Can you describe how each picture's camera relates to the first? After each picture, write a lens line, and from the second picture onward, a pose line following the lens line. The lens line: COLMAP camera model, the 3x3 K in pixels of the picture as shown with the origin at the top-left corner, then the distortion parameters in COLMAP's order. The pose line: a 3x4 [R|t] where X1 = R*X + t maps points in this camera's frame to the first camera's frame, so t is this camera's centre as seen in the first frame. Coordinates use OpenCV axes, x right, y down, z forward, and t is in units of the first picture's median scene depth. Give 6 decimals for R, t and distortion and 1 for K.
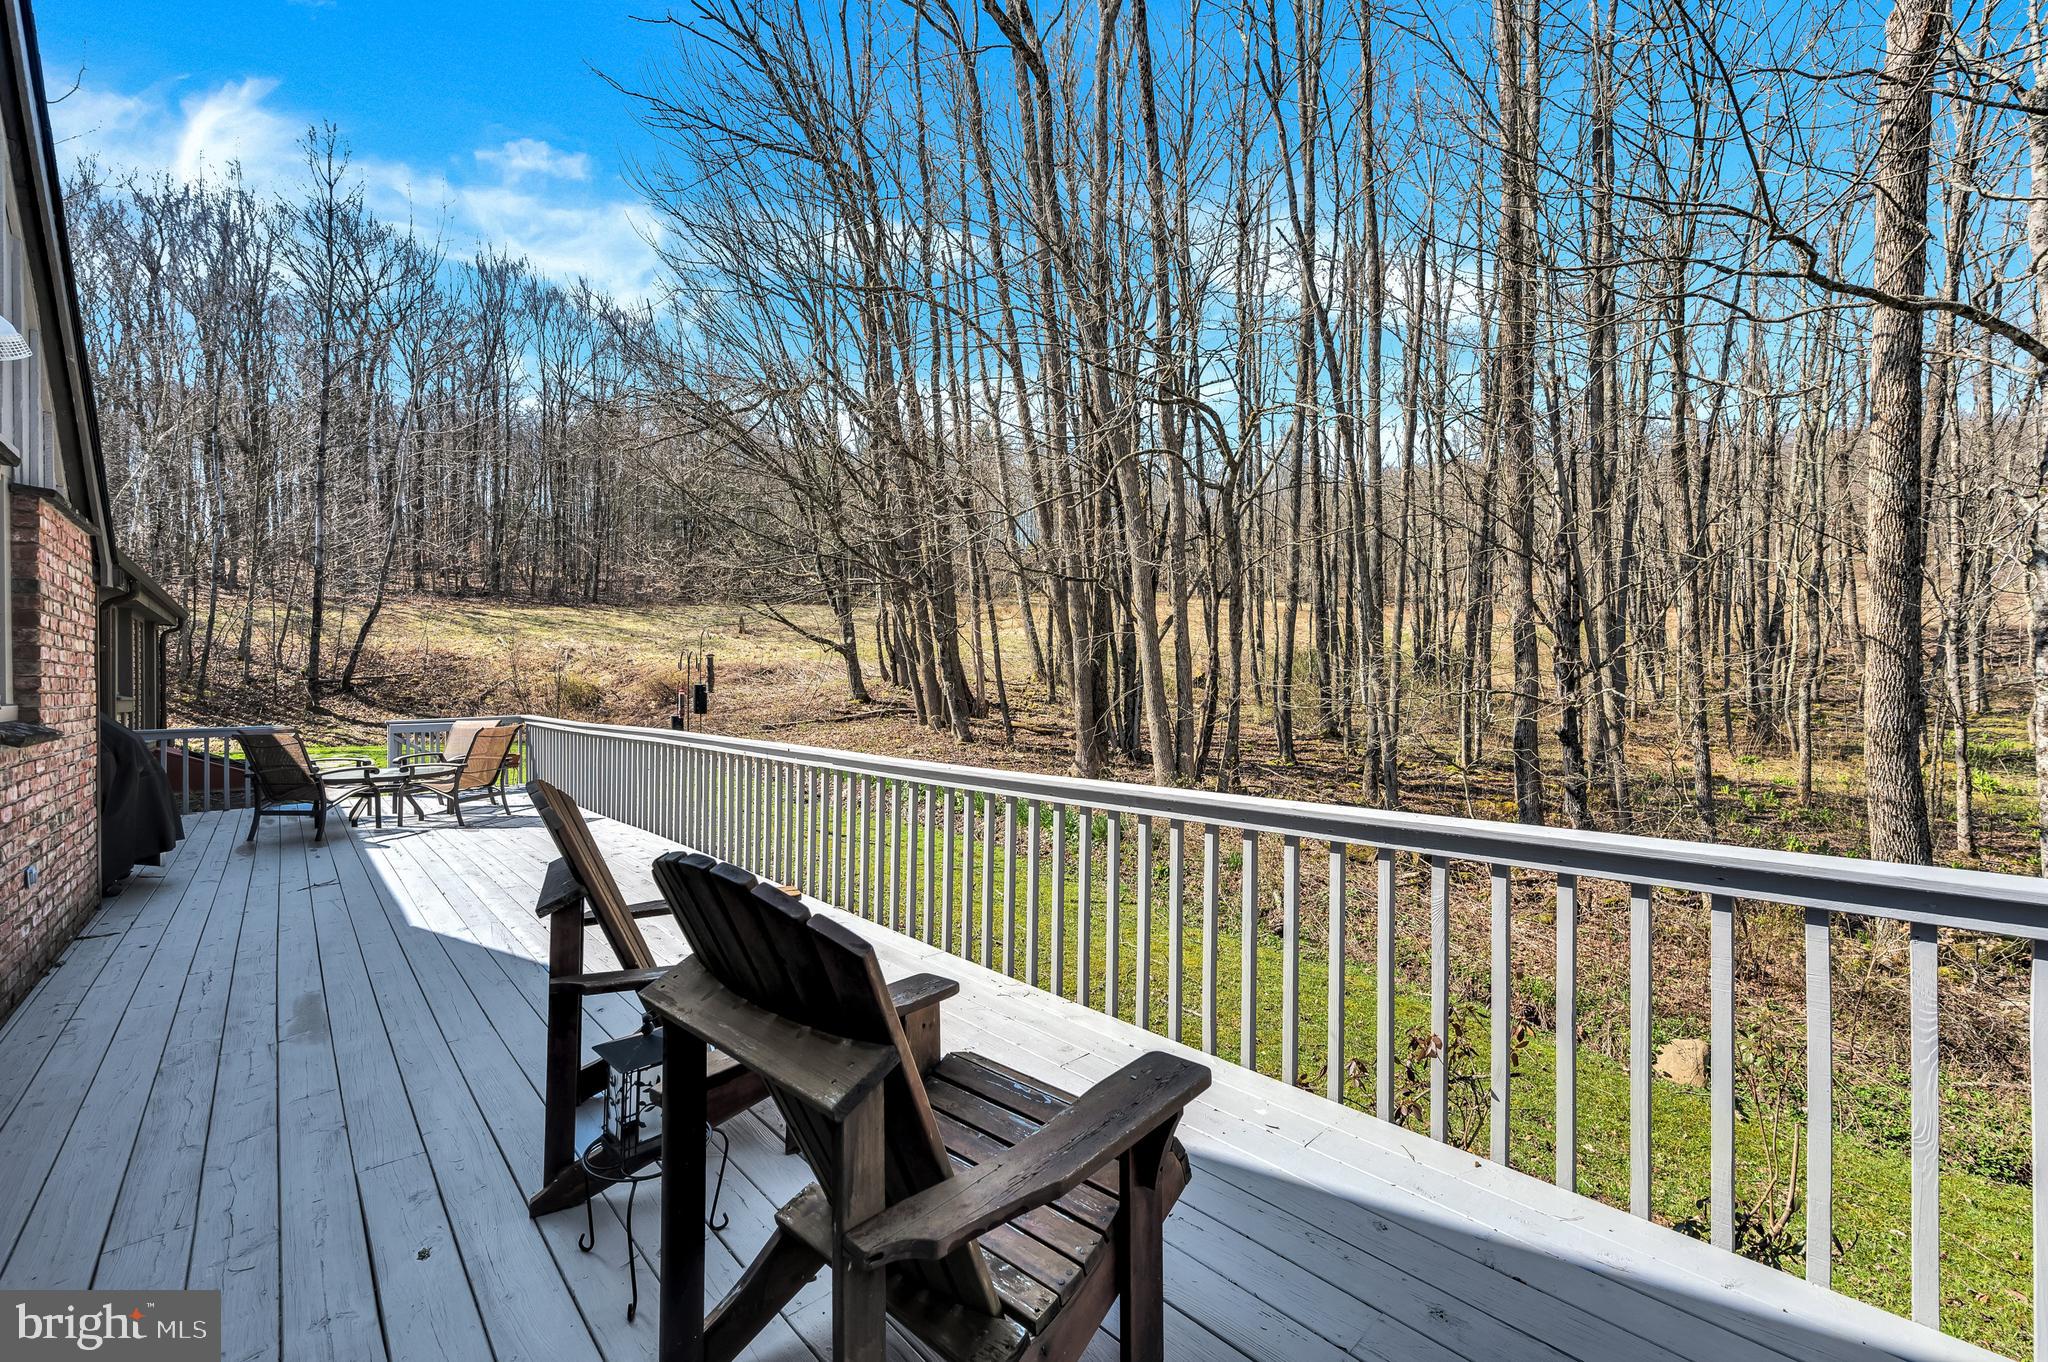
lens RADIAL K [[950.3, 0, 1024.0], [0, 950.3, 681.0], [0, 0, 1]] dist [-0.000881, -0.000121]
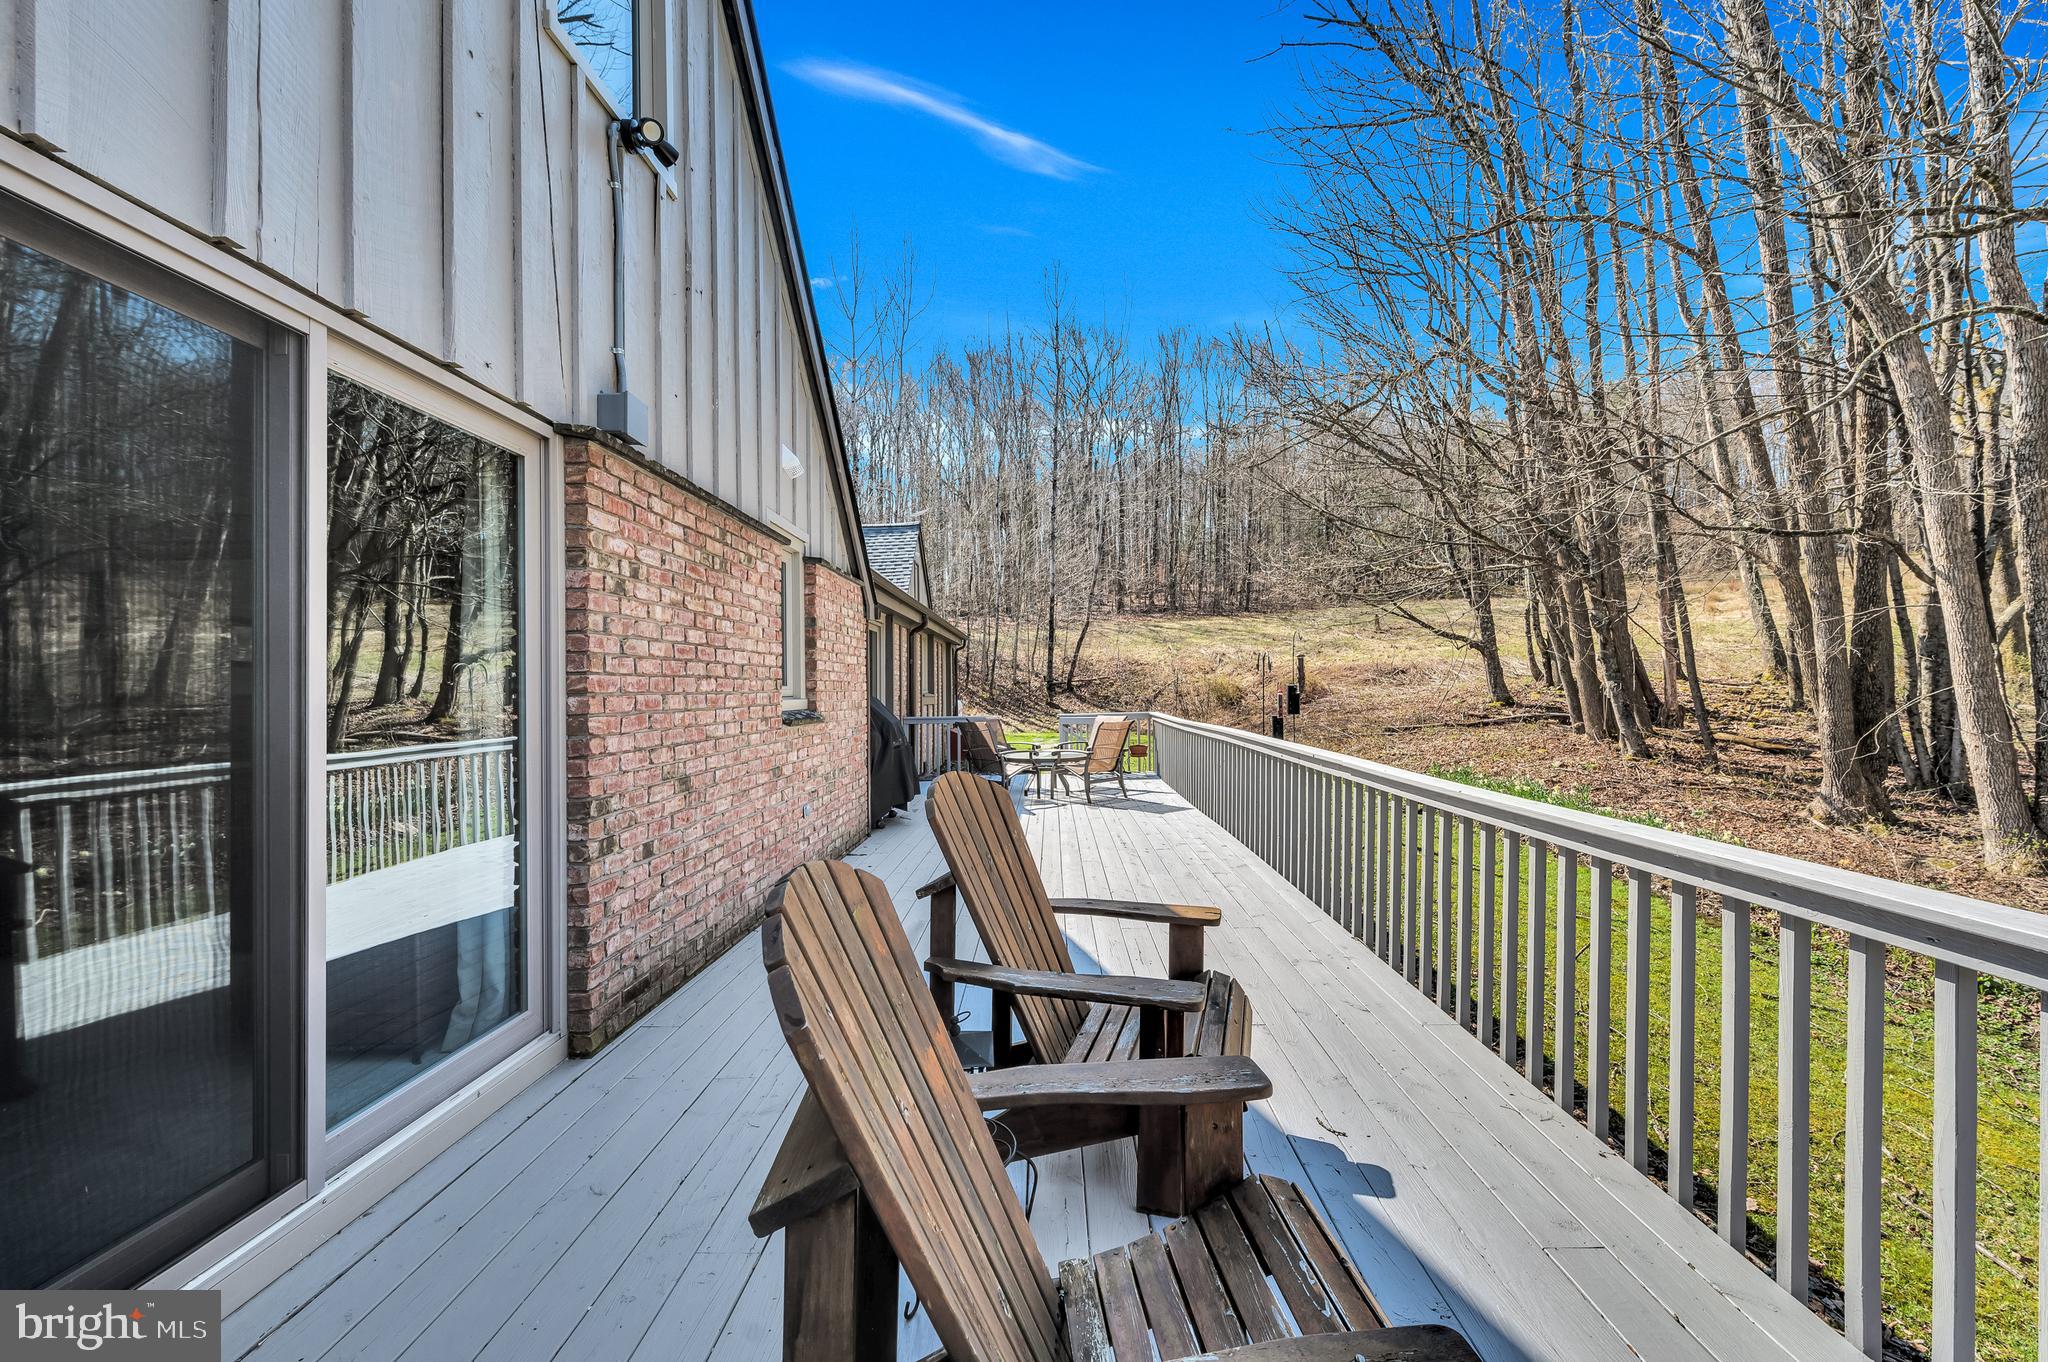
lens RADIAL K [[860.3, 0, 1024.0], [0, 860.3, 681.0], [0, 0, 1]] dist [0.001019, 0.000068]
pose [[0.700139, -0.005219, -0.713987, 0.091757], [0.004210, 0.999986, -0.003180, 0.000849], [0.713994, -0.000779, 0.700151, 0.128804]]
